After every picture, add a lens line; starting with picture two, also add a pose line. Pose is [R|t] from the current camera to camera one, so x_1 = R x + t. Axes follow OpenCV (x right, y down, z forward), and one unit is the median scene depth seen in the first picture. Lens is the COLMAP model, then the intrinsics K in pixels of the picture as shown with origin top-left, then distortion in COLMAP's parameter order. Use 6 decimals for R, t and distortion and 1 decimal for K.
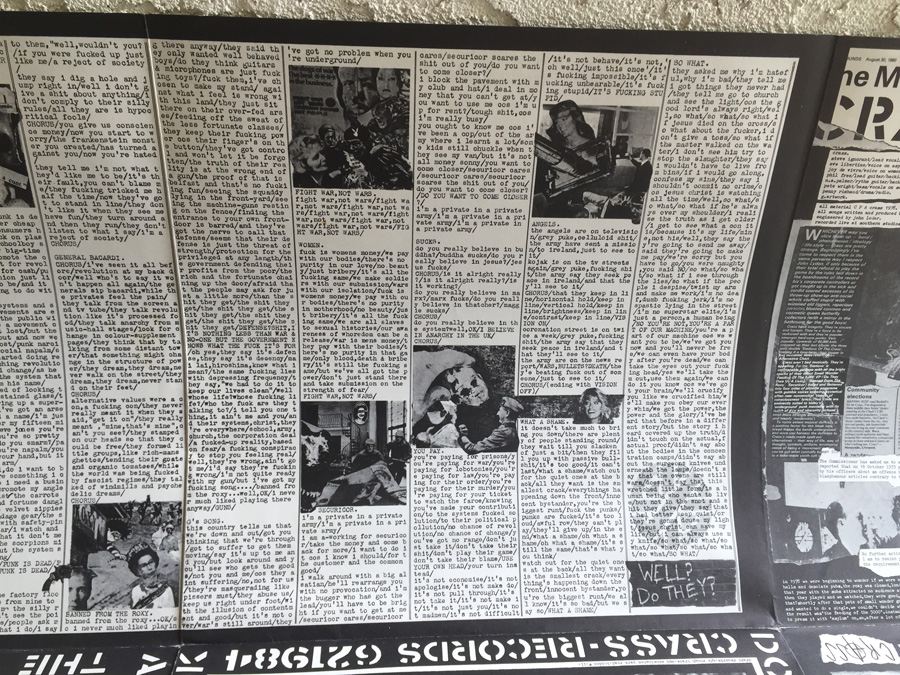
lens RADIAL K [[759.1, 0, 462.7], [0, 759.1, 337.2], [0, 0, 1]] dist [0.094489, -0.131784]
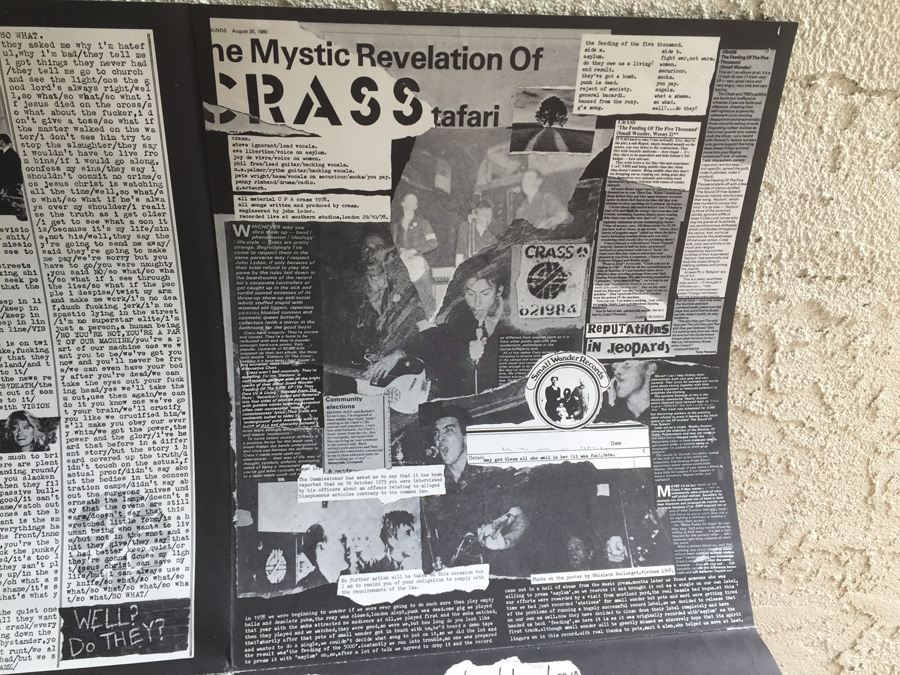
lens RADIAL K [[759.1, 0, 448.9], [0, 759.1, 335.4], [0, 0, 1]] dist [0.094489, -0.131784]
pose [[0.997296, -0.032915, 0.065703, 0.625584], [0.034284, 0.999215, -0.019831, 0.015553], [-0.064998, 0.022030, 0.997642, 0.092050]]
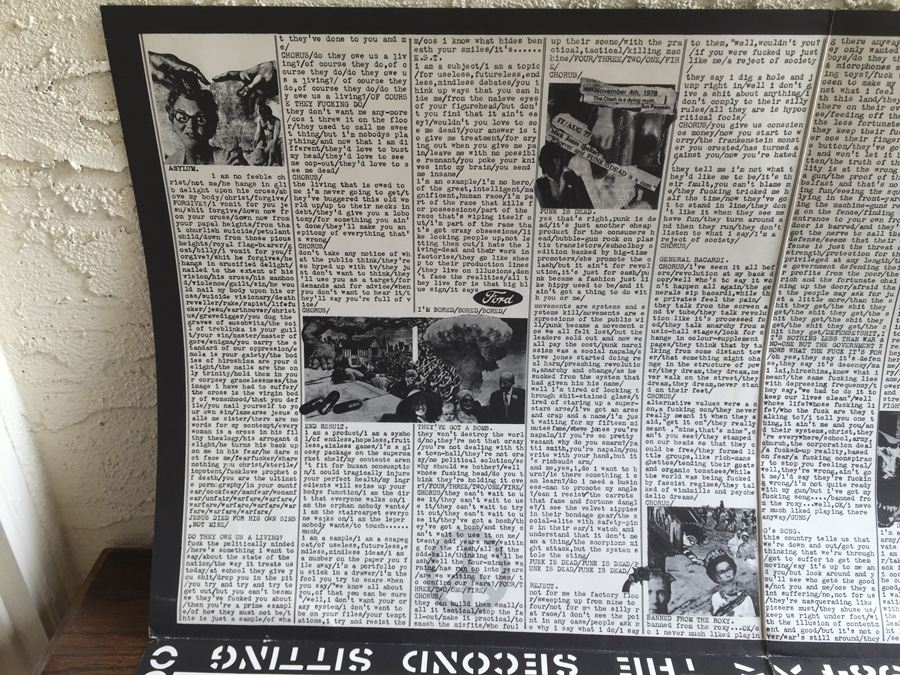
lens RADIAL K [[759.1, 0, 420.4], [0, 759.1, 333.2], [0, 0, 1]] dist [0.094489, -0.131784]
pose [[0.994123, 0.019831, -0.106426, -0.694863], [-0.018711, 0.999759, 0.011510, -0.013080], [0.106629, -0.009451, 0.994254, -0.016214]]
